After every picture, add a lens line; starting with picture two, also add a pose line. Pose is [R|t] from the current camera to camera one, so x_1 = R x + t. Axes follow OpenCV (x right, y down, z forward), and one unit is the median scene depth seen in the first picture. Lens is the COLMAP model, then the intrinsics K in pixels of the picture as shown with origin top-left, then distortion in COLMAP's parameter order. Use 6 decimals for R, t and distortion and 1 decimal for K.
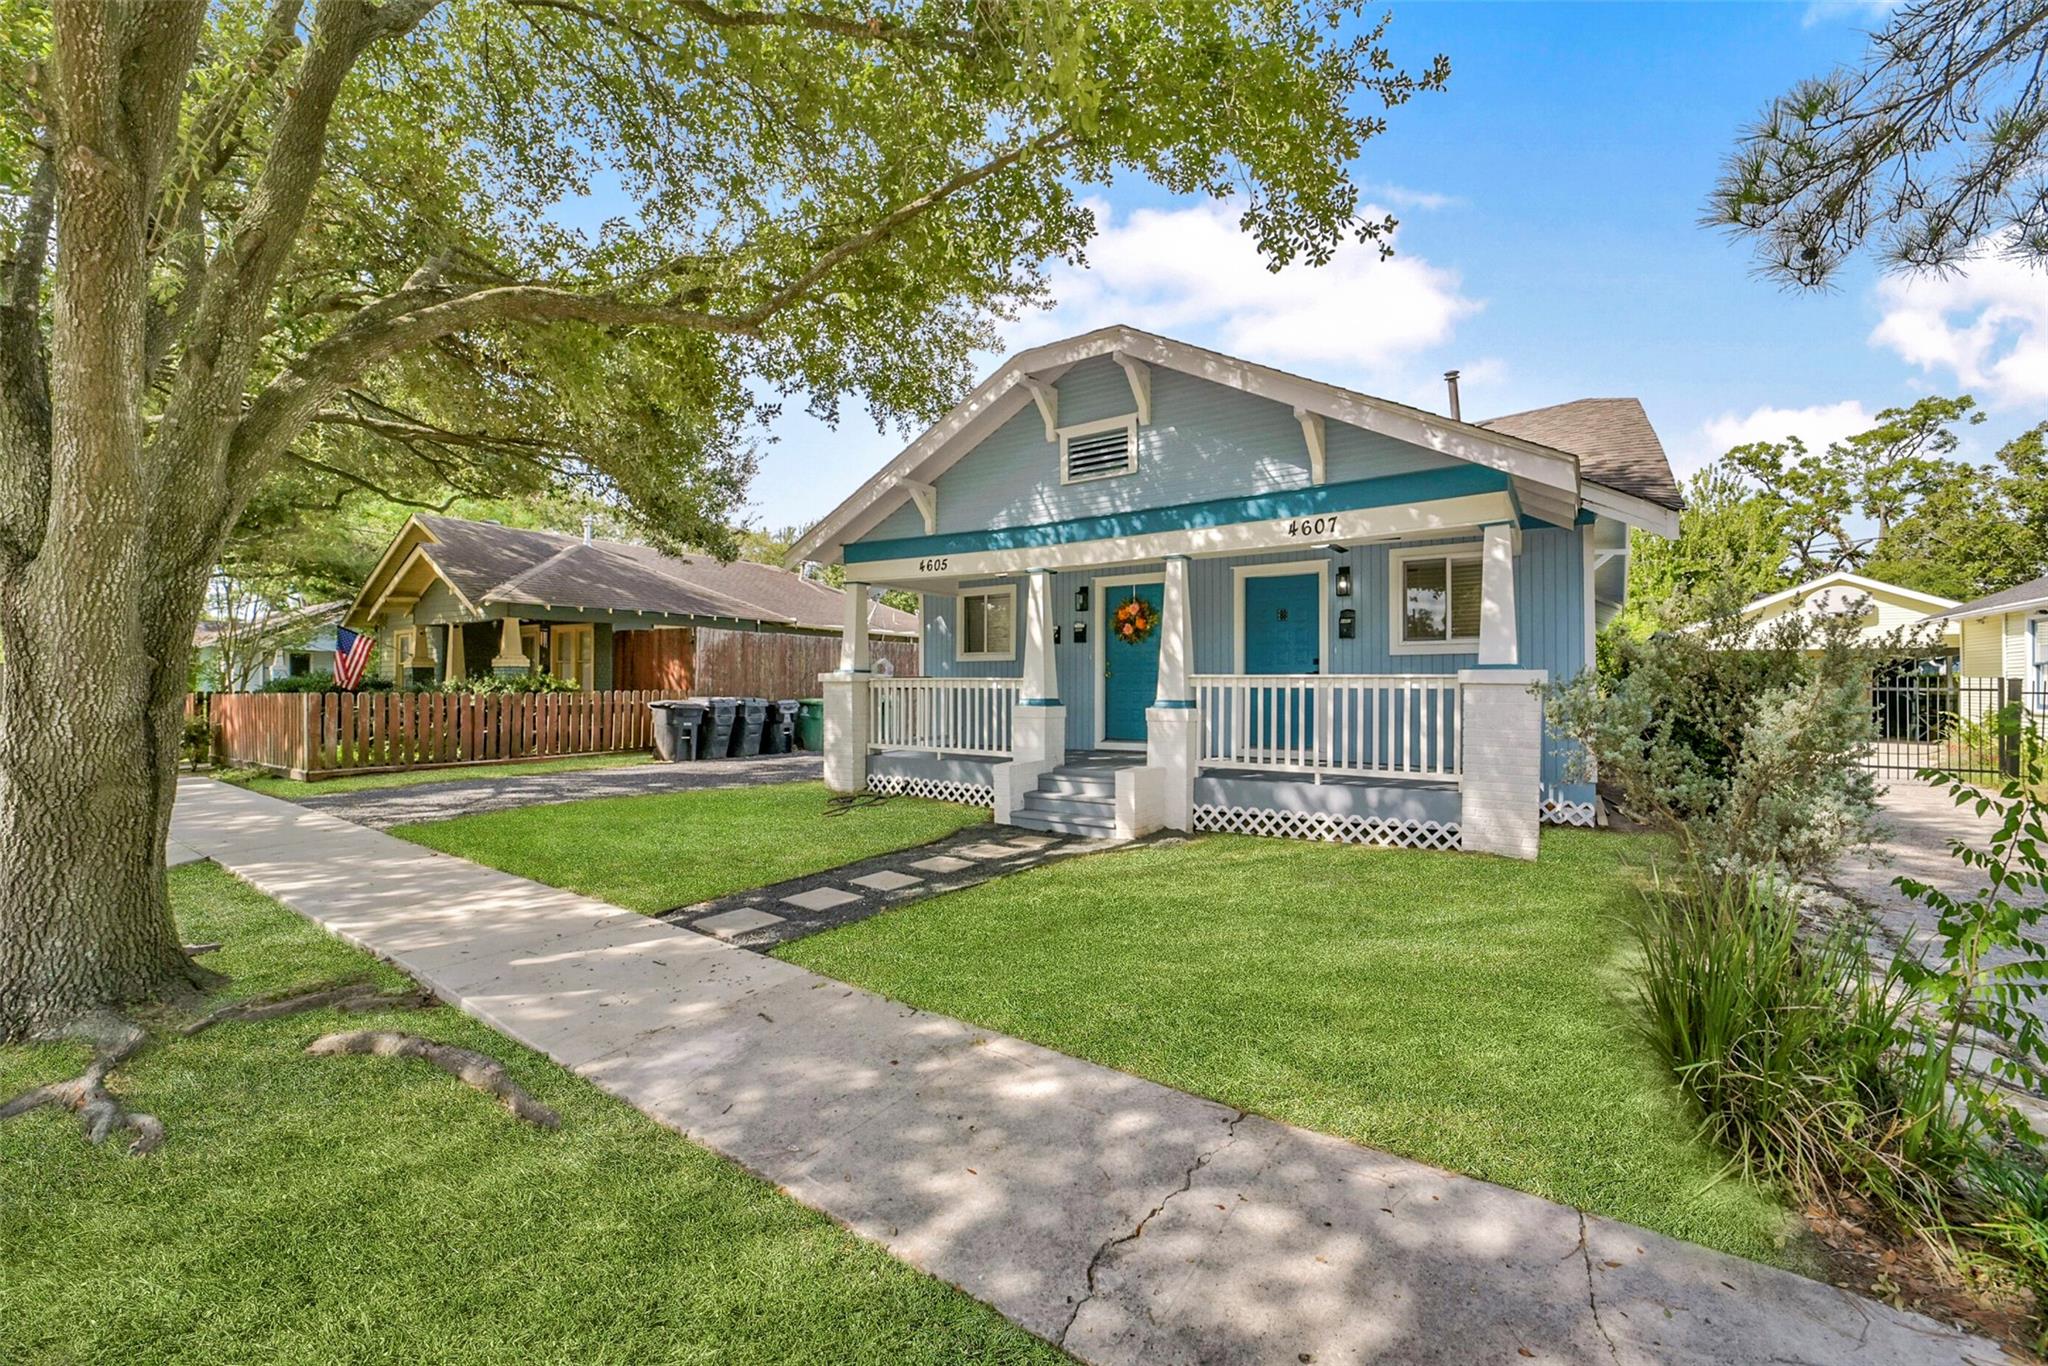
lens RADIAL K [[801.2, 0, 1035.2], [0, 801.2, 688.2], [0, 0, 1]] dist [-0.022282, 0.000924]
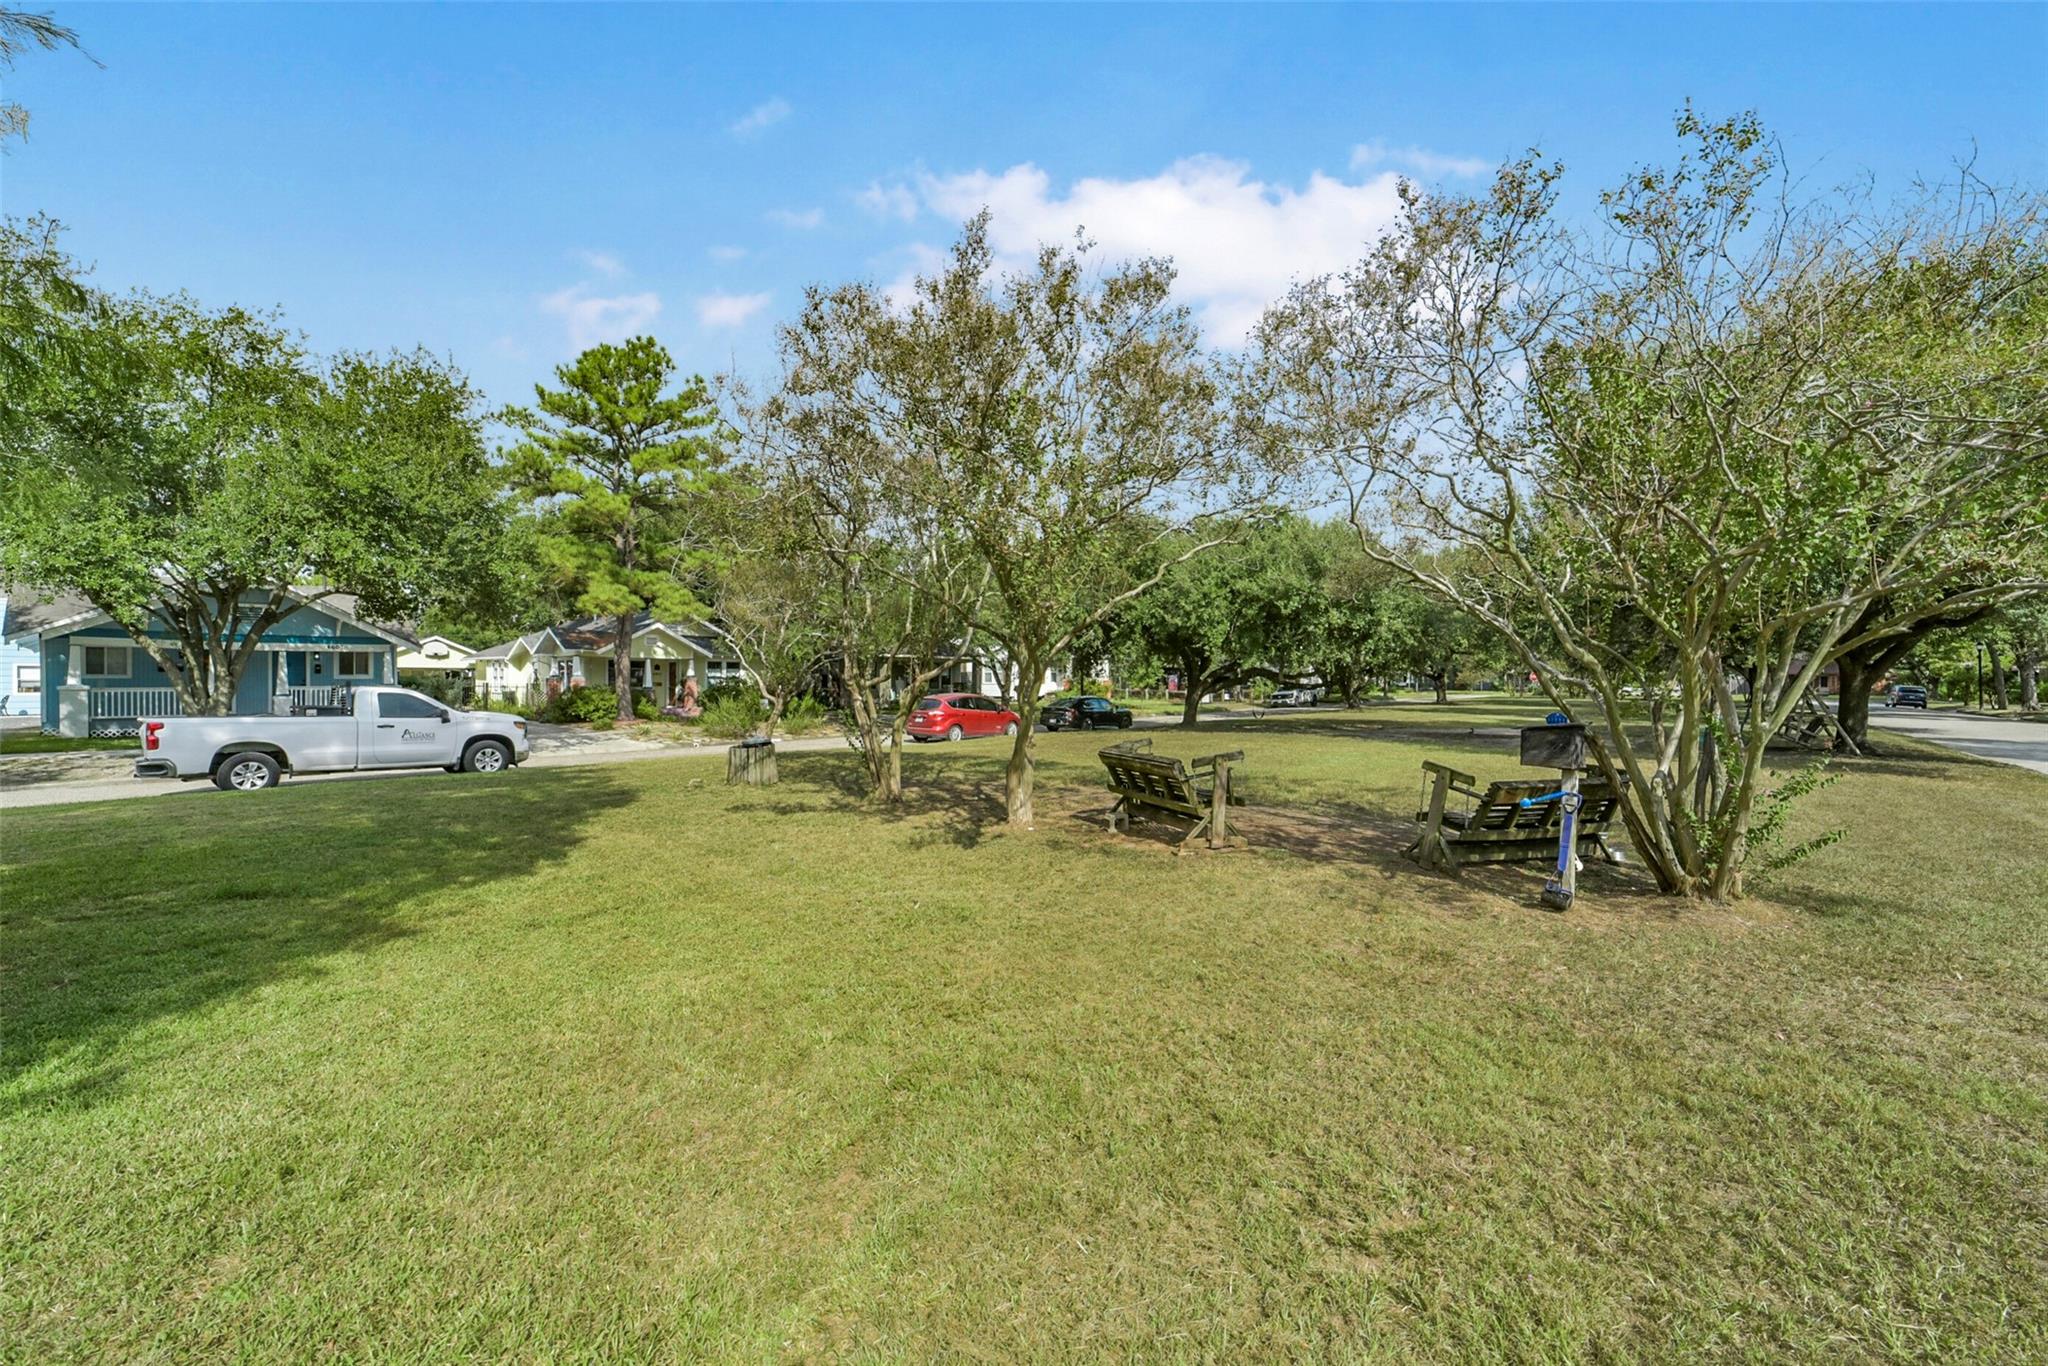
lens RADIAL K [[801.2, 0, 1029.1], [0, 801.2, 683.4], [0, 0, 1]] dist [-0.022282, 0.000924]
pose [[0.093732, -0.007887, 0.995566, -2.476027], [-0.000439, 0.999968, 0.007963, -0.049972], [-0.995597, -0.001183, 0.093725, -2.120532]]
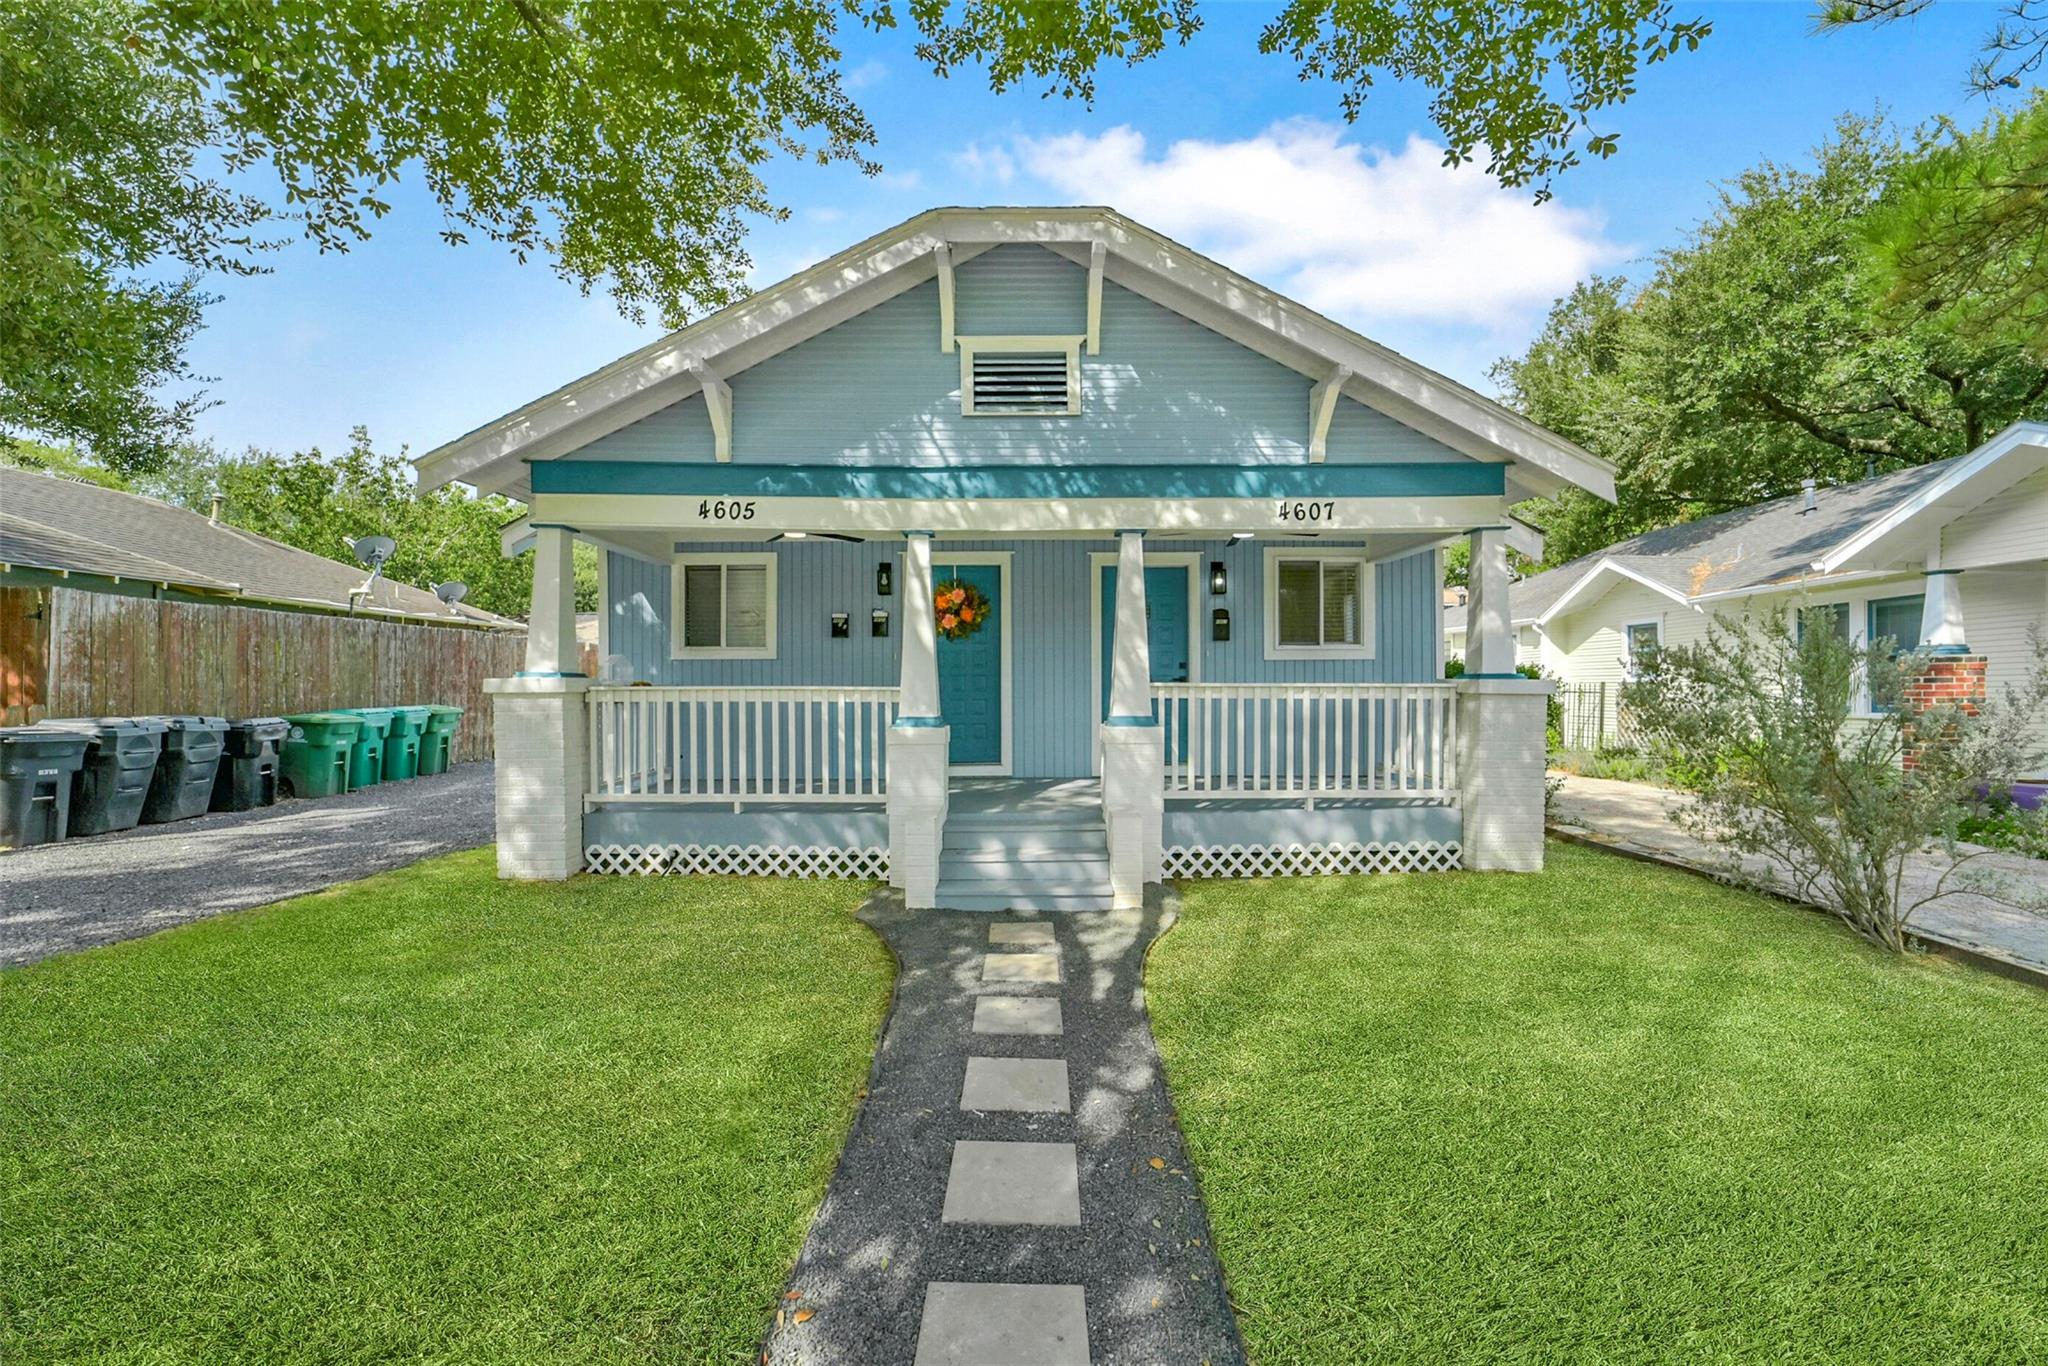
lens RADIAL K [[801.2, 0, 1030.2], [0, 801.2, 686.0], [0, 0, 1]] dist [-0.022282, 0.000924]
pose [[0.830347, -0.007217, 0.557200, -0.307020], [0.005642, 0.999974, 0.004544, -0.016210], [-0.557218, -0.000629, 0.830366, 0.365184]]
